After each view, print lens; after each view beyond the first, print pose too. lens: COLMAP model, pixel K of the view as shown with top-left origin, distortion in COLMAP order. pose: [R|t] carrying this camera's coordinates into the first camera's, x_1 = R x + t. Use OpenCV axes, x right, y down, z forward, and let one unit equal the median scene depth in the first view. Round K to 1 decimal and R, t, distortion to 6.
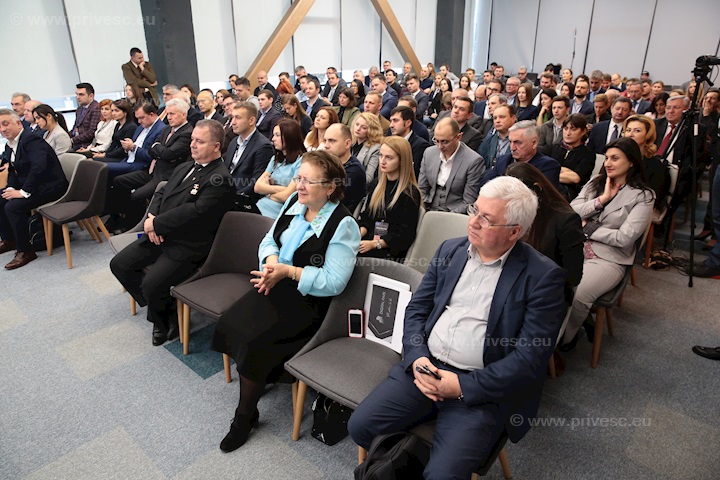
lens RADIAL K [[484.5, 0, 360.0], [0, 484.5, 240.0], [0, 0, 1]] dist [-0.088156, 0.062643]
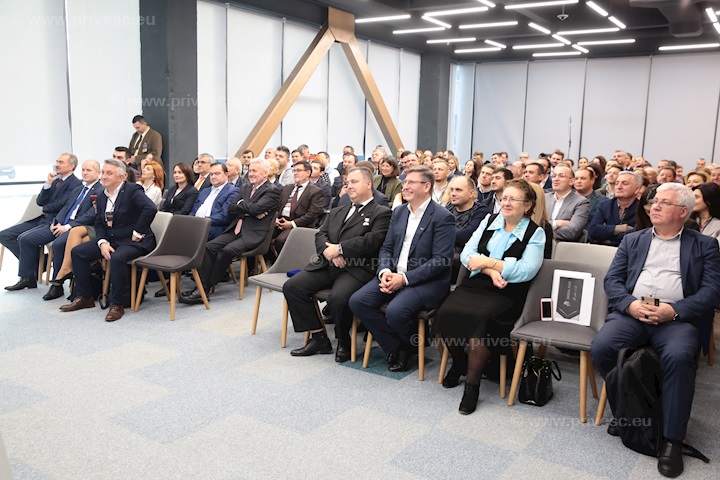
lens RADIAL K [[642.4, 0, 356.6], [0, 642.4, 247.8], [0, 0, 1]] dist [0.012381, 0.014565]
pose [[0.988834, 0.001658, 0.149015, -0.582243], [0.030930, 0.975881, -0.216102, 0.280002], [-0.145779, 0.218298, 0.964932, -0.465570]]
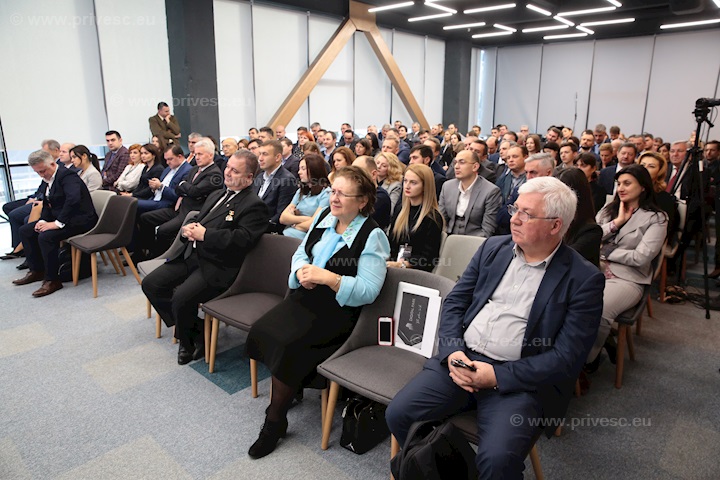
lens RADIAL K [[484.5, 0, 360.0], [0, 484.5, 240.0], [0, 0, 1]] dist [-0.088156, 0.062643]
pose [[0.999898, 0.009144, -0.010963, -0.040817], [-0.010526, 0.990990, -0.133523, 0.090167], [0.009643, 0.133625, 0.990985, -0.032872]]
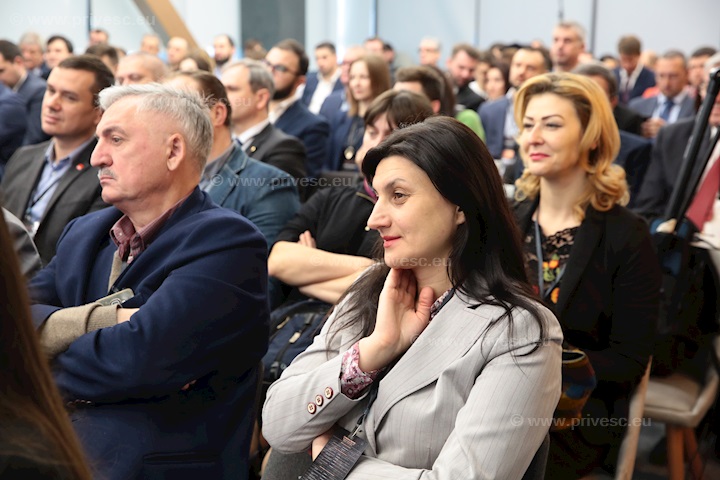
lens RADIAL K [[1147.9, 0, 360.0], [0, 1147.9, 240.0], [0, 0, 1]] dist [0.017846, 0.031043]
pose [[0.984550, -0.022172, 0.173696, 0.361951], [0.057783, 0.977525, -0.202748, -0.016779], [-0.165297, 0.209653, 0.963703, 0.350300]]
